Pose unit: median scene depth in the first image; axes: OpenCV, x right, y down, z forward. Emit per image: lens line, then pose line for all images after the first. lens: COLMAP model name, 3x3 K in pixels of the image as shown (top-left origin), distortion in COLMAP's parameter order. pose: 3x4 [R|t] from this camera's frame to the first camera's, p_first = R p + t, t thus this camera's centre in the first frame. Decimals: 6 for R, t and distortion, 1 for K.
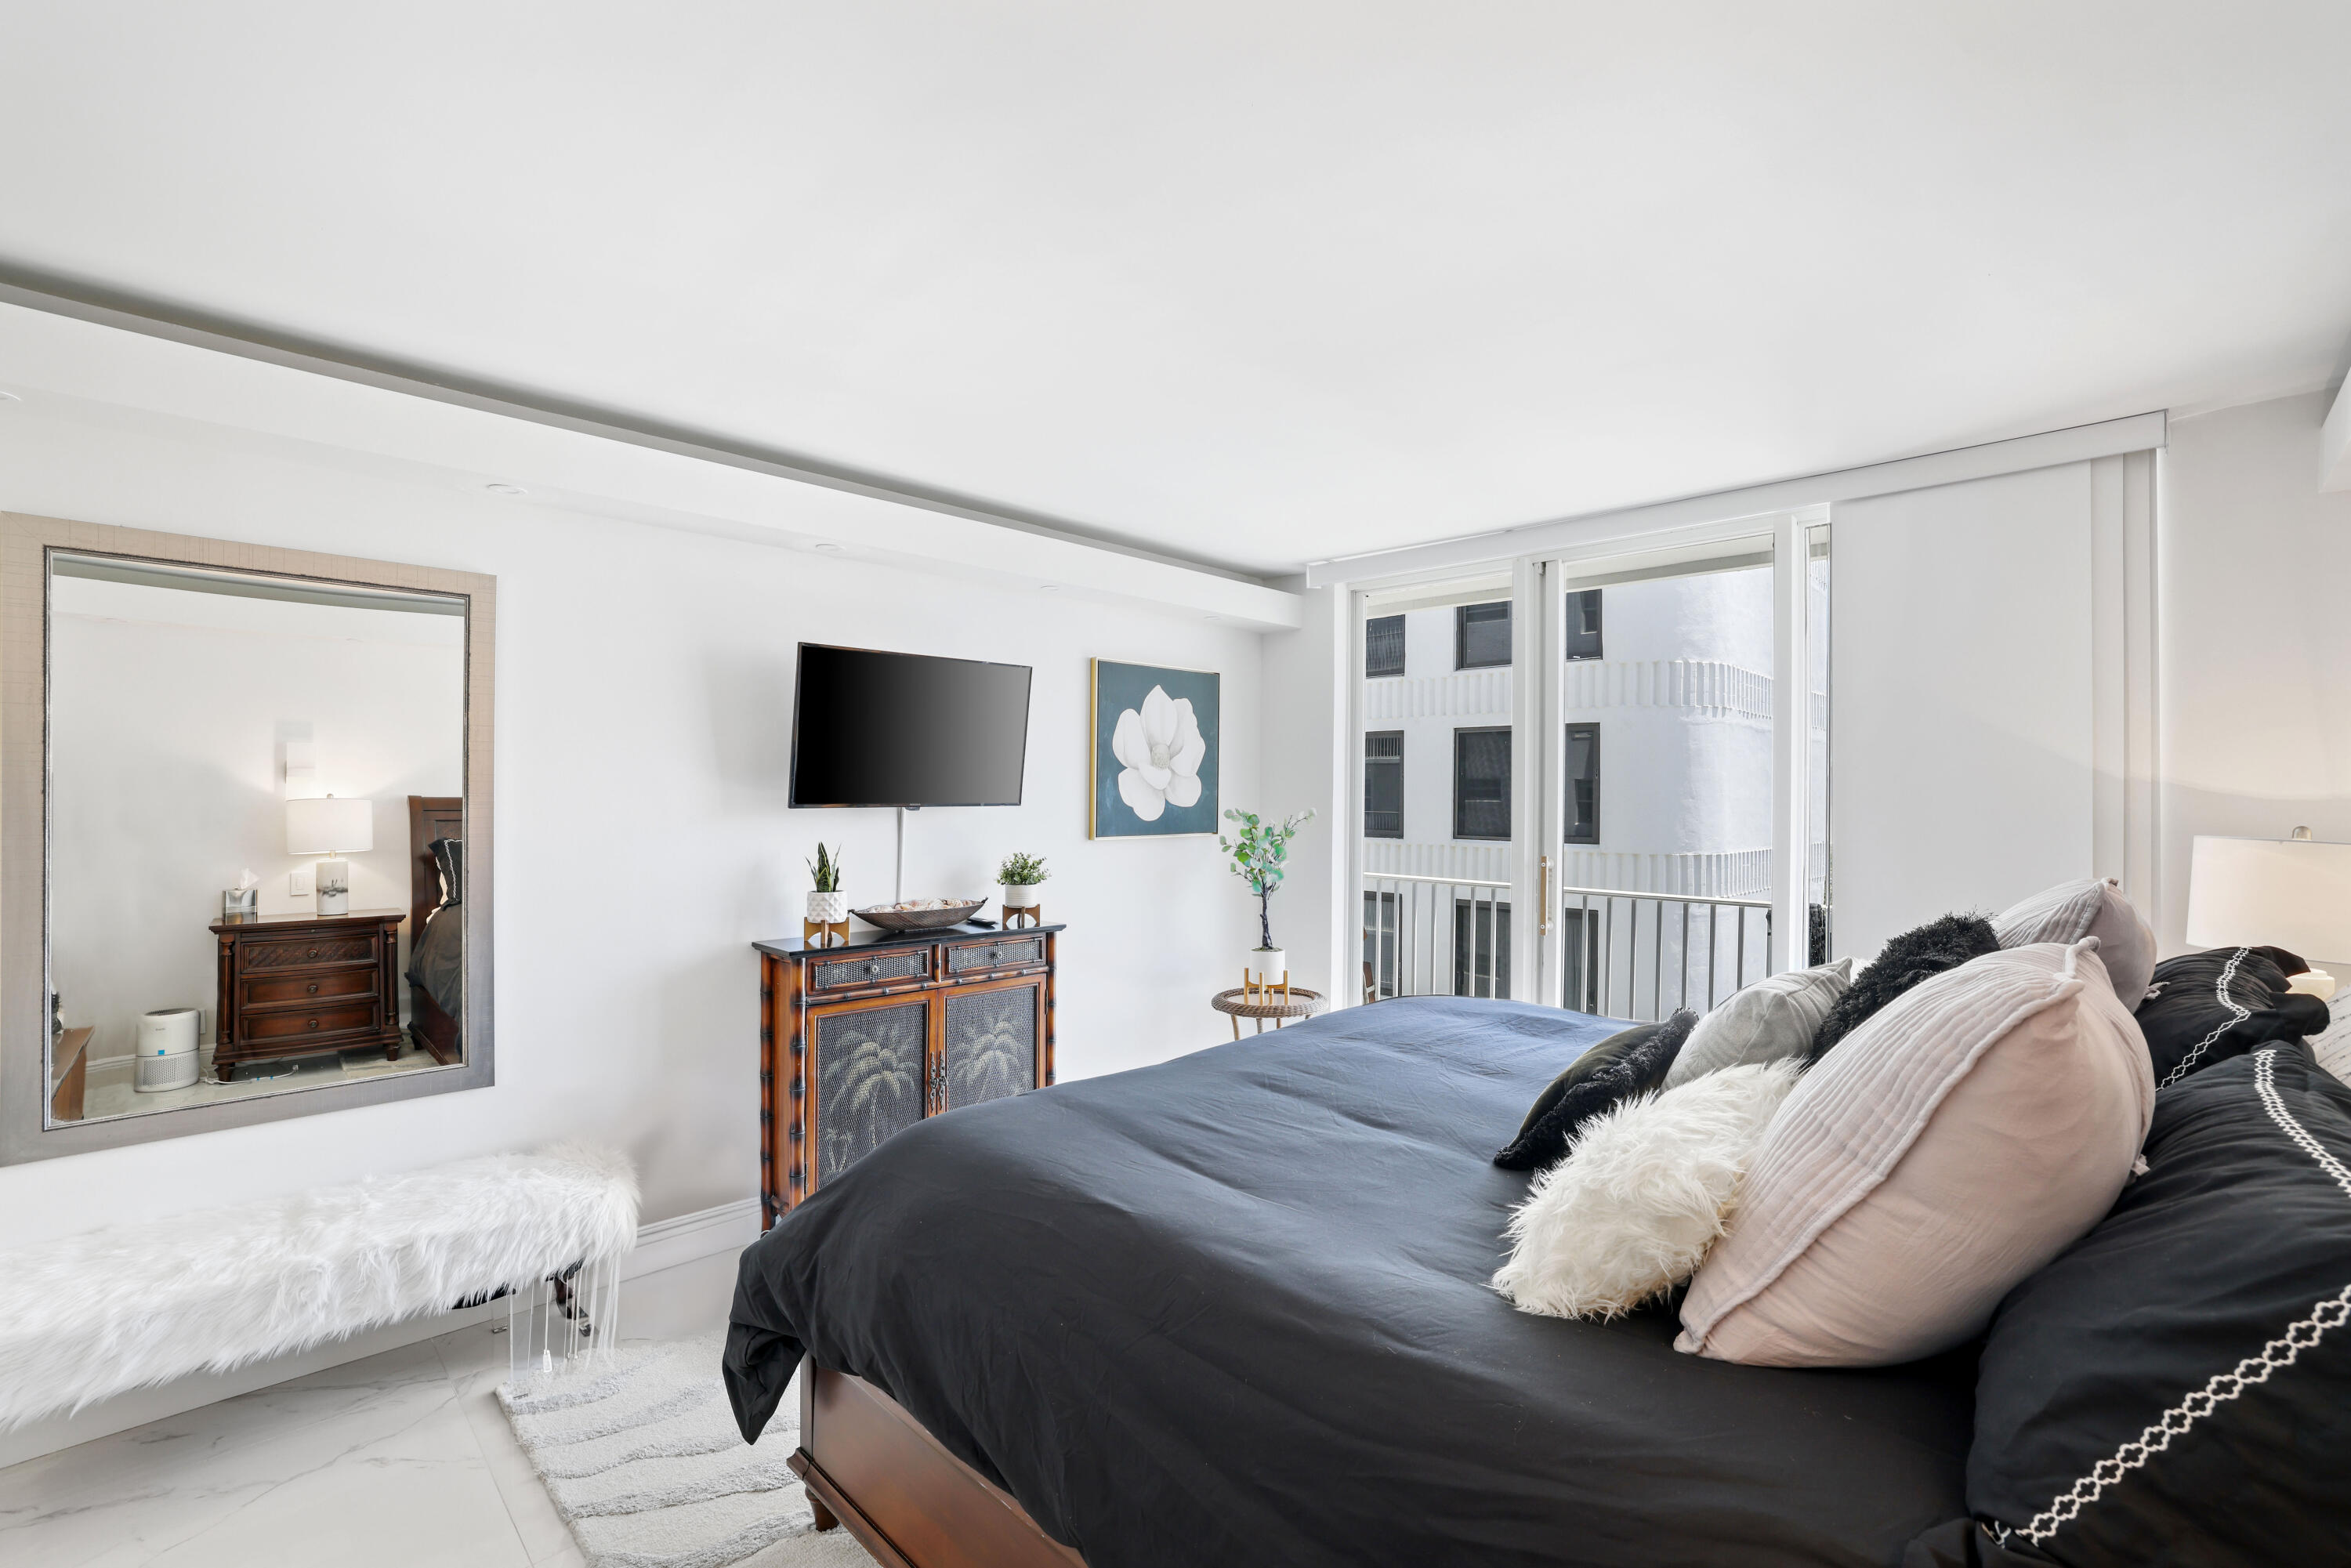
lens RADIAL K [[1007.3, 0, 1192.9], [0, 1007.3, 786.5], [0, 0, 1]] dist [-0.034831, 0.014298]
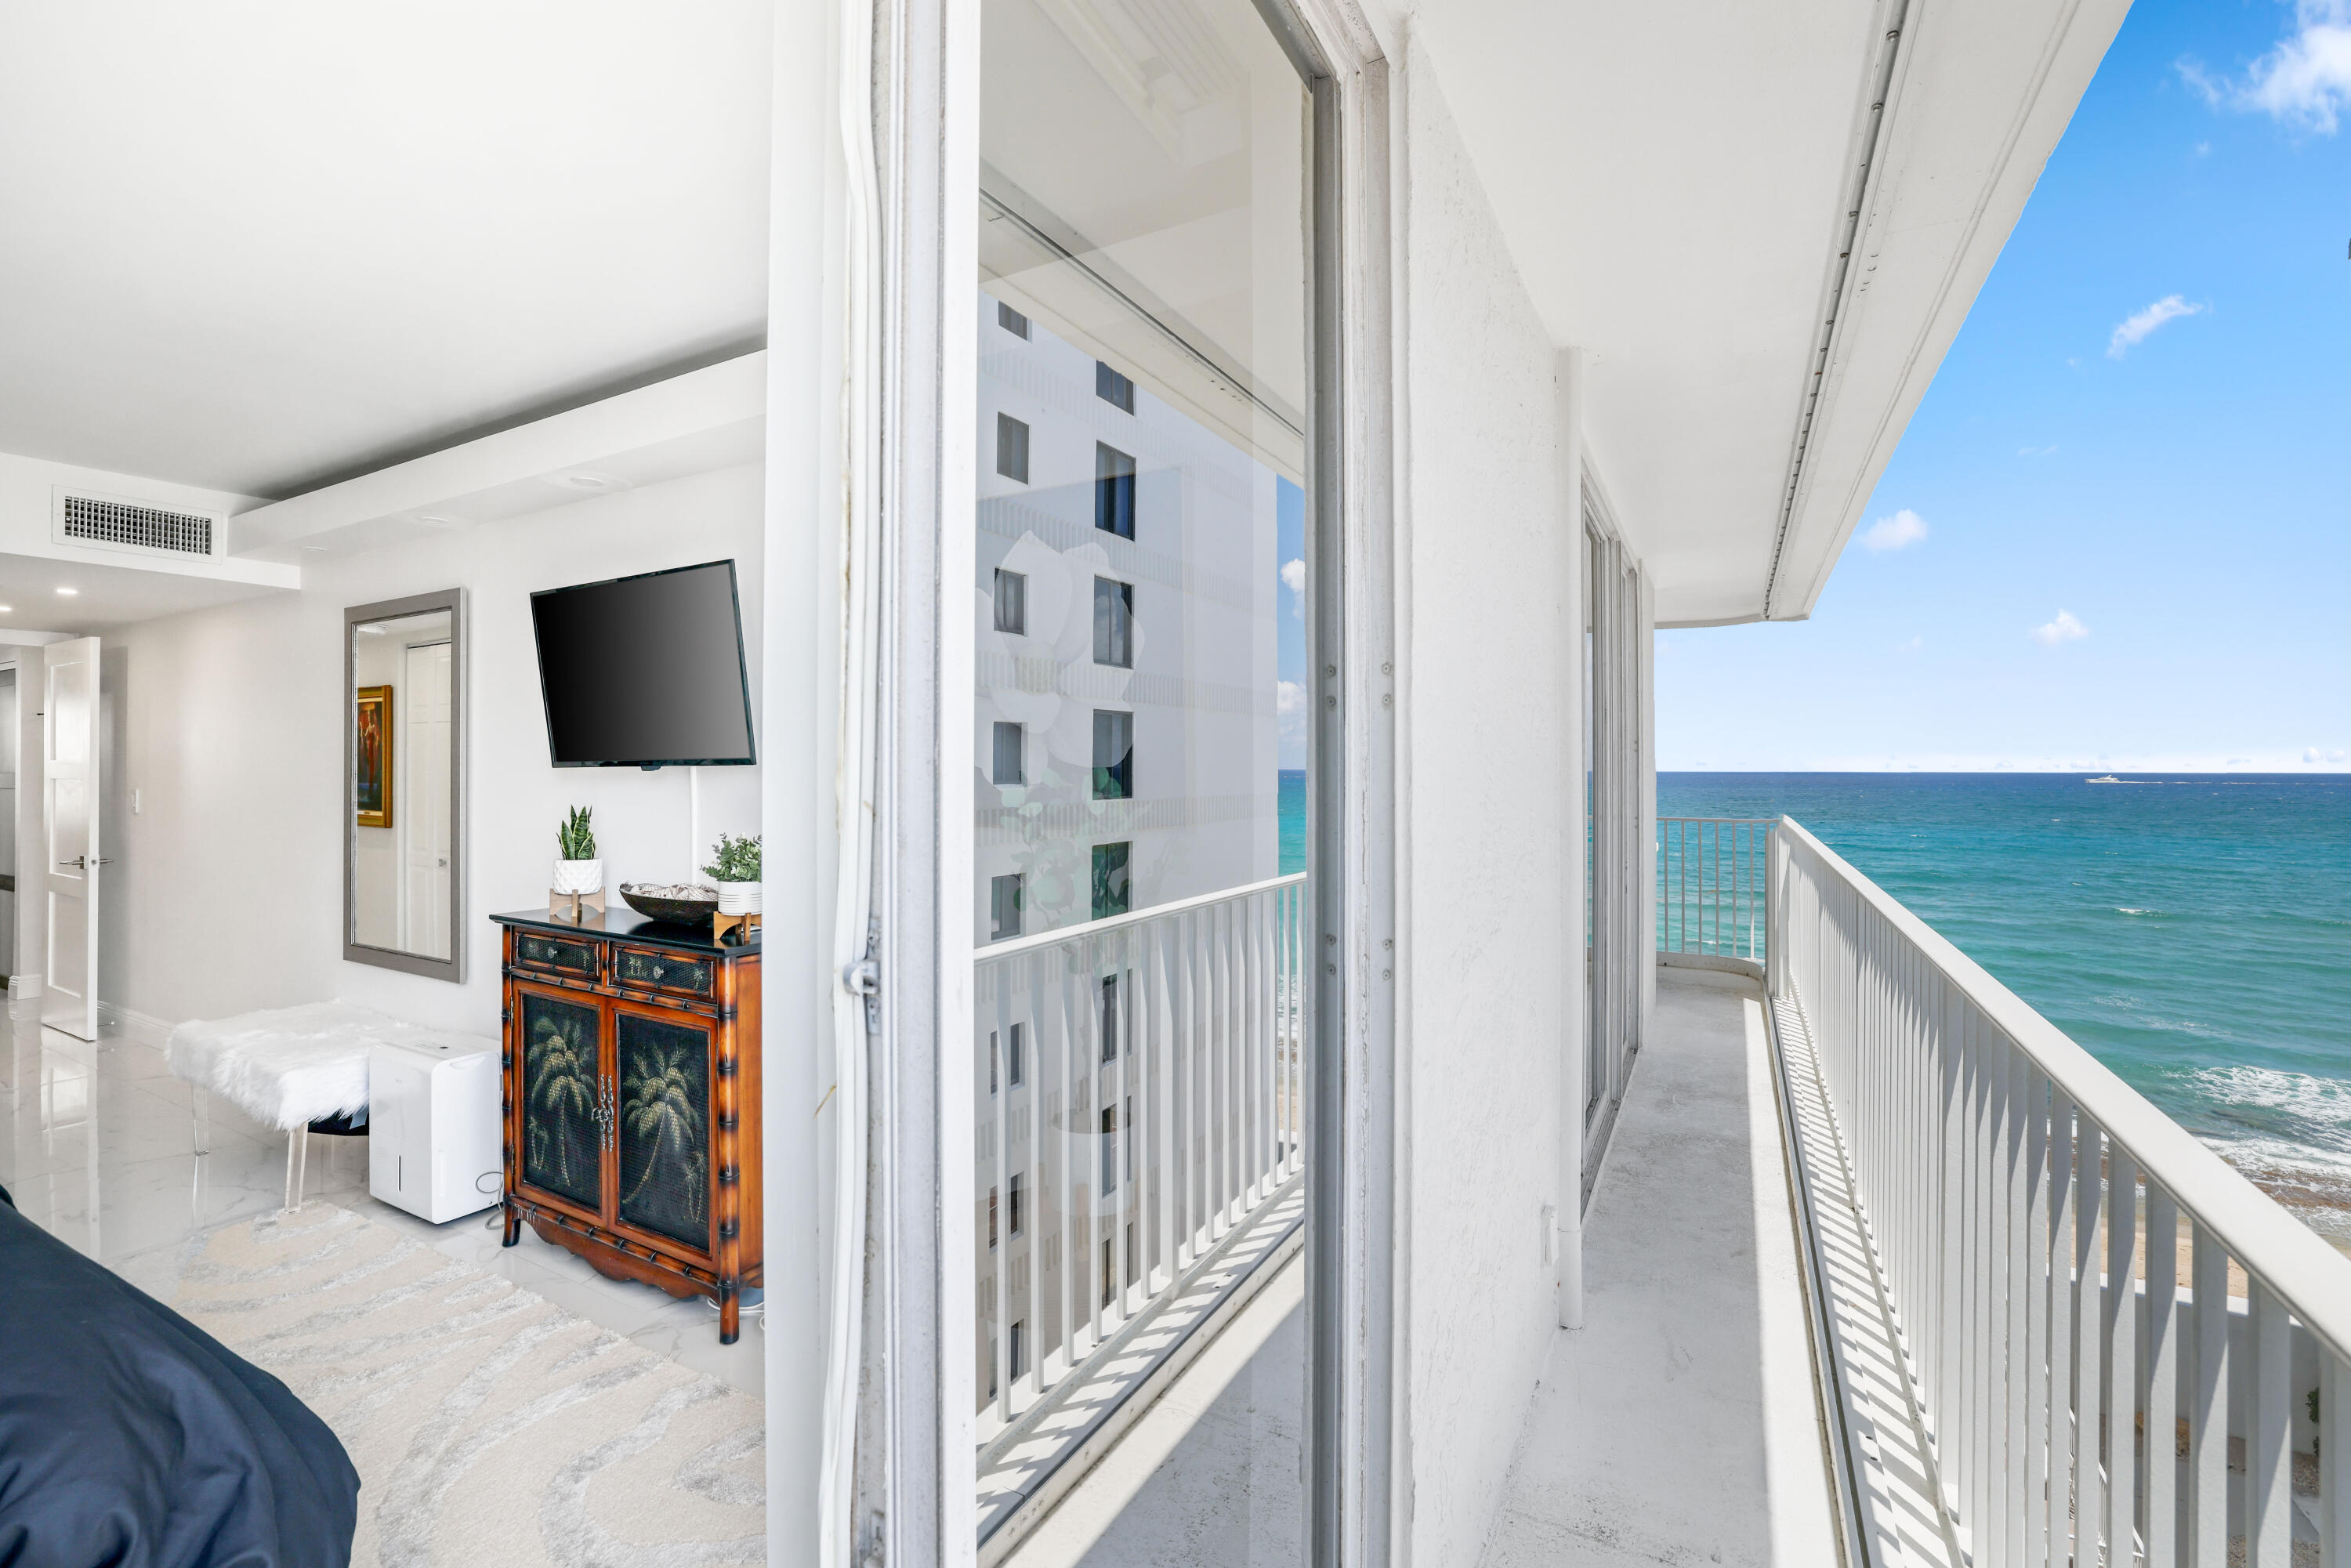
lens RADIAL K [[1007.3, 0, 1192.9], [0, 1007.3, 786.5], [0, 0, 1]] dist [-0.034831, 0.014298]
pose [[0.263903, -0.005870, -0.964531, 0.635033], [0.004375, 0.999978, -0.004889, 0.043312], [0.964539, -0.002929, 0.263923, 1.261651]]
